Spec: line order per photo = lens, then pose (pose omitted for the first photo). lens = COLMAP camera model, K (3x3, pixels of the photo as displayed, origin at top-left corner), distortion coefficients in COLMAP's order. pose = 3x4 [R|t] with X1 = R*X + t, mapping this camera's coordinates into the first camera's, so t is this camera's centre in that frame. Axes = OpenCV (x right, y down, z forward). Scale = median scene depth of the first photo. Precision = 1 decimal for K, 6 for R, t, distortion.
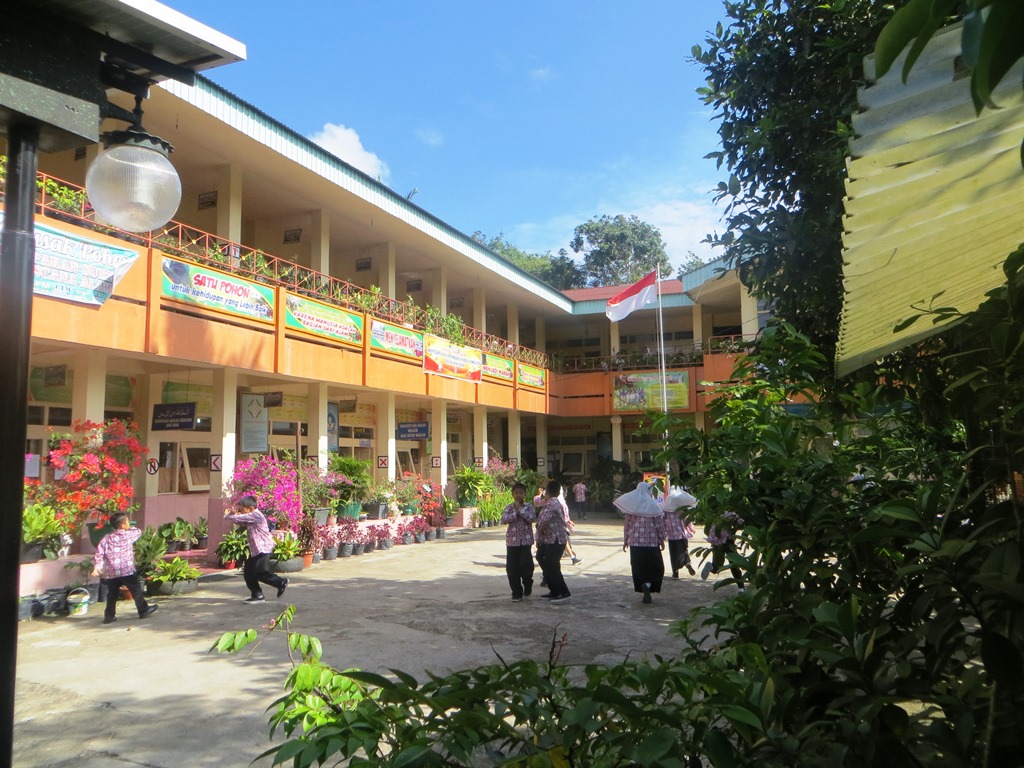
lens RADIAL K [[767.9, 0, 514.9], [0, 767.9, 388.0], [0, 0, 1]] dist [-0.030035, 0.009598]
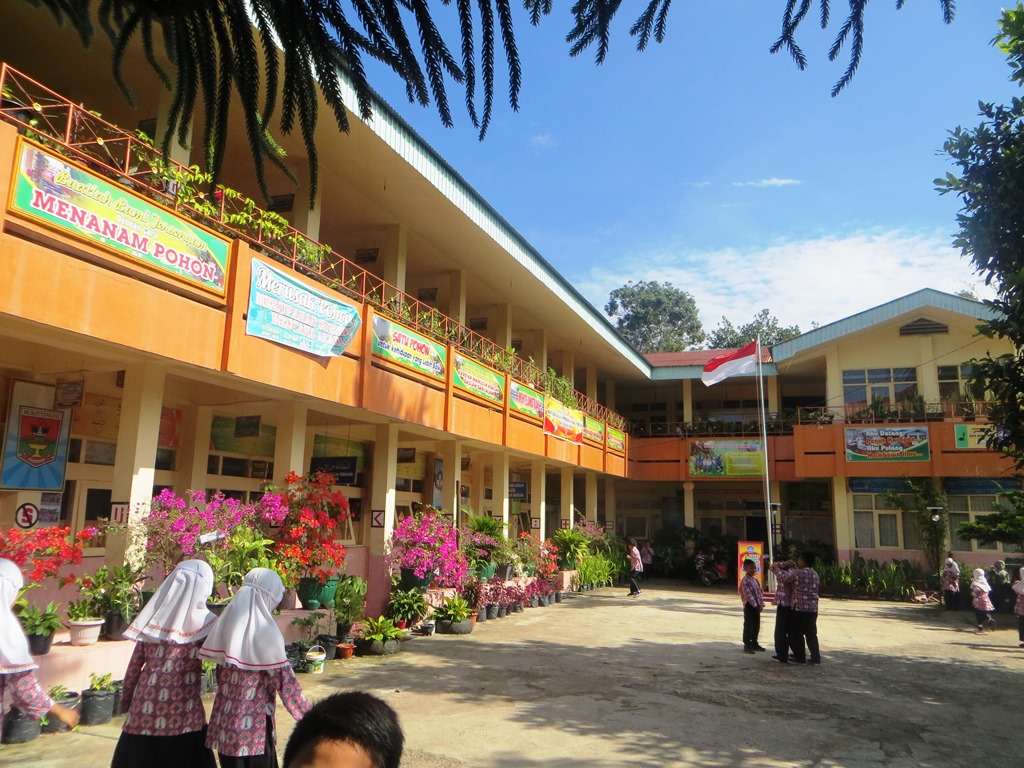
lens RADIAL K [[767.9, 0, 508.9], [0, 767.9, 388.2], [0, 0, 1]] dist [-0.030035, 0.009598]
pose [[0.999305, 0.037238, 0.001907, -0.149829], [-0.036988, 0.996466, -0.075413, -0.001586], [-0.004708, 0.075290, 0.997151, -0.004891]]
